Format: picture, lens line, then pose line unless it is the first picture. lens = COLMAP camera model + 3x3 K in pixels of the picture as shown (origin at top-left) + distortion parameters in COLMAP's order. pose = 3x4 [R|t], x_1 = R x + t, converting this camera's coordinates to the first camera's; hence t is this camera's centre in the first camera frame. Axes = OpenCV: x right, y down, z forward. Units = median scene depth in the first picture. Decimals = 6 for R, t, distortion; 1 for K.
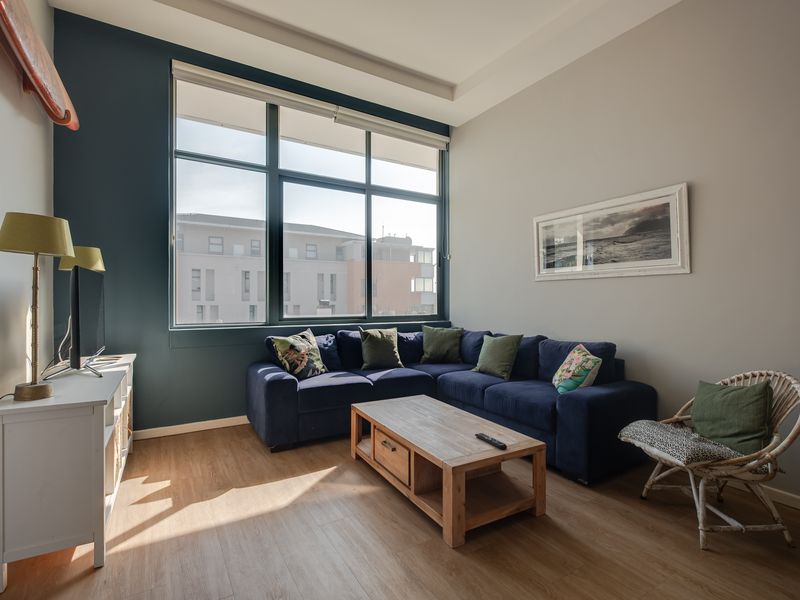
lens RADIAL K [[394.4, 0, 397.6], [0, 394.4, 298.2], [0, 0, 1]] dist [0.001378, -0.001830]
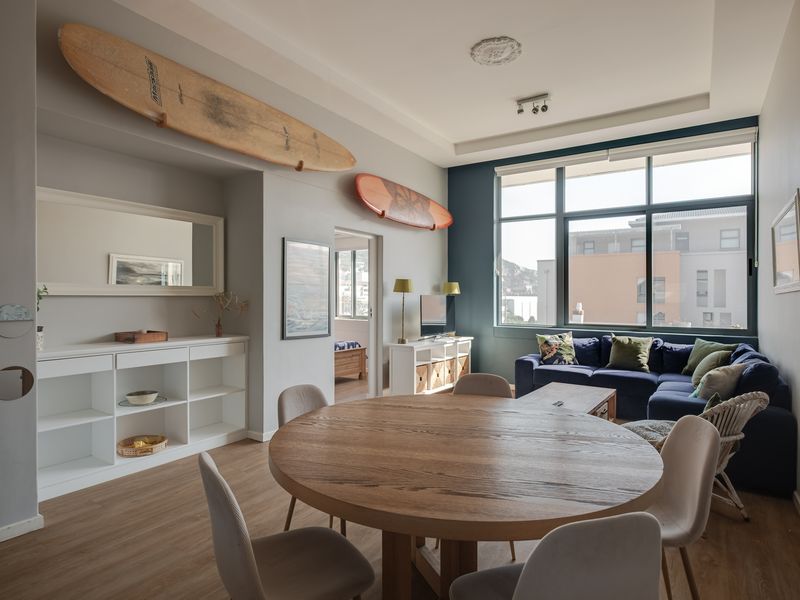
lens RADIAL K [[451.7, 0, 403.4], [0, 451.7, 305.7], [0, 0, 1]] dist [-0.002401, 0.005642]
pose [[0.432541, 0.012209, -0.901532, 0.856273], [-0.006302, 0.999925, 0.010518, -0.021723], [0.901592, 0.001132, 0.432585, -0.168654]]
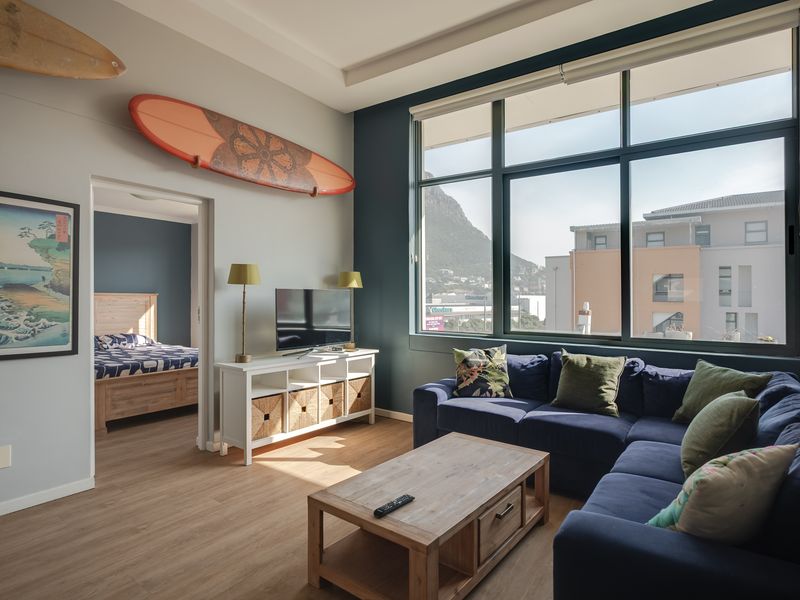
lens RADIAL K [[451.7, 0, 400.6], [0, 451.7, 302.5], [0, 0, 1]] dist [-0.002401, 0.005642]
pose [[0.395003, 0.007905, -0.918646, 0.567308], [-0.006769, 0.999961, 0.005694, -0.018869], [0.918655, 0.003969, 0.395041, 0.364353]]
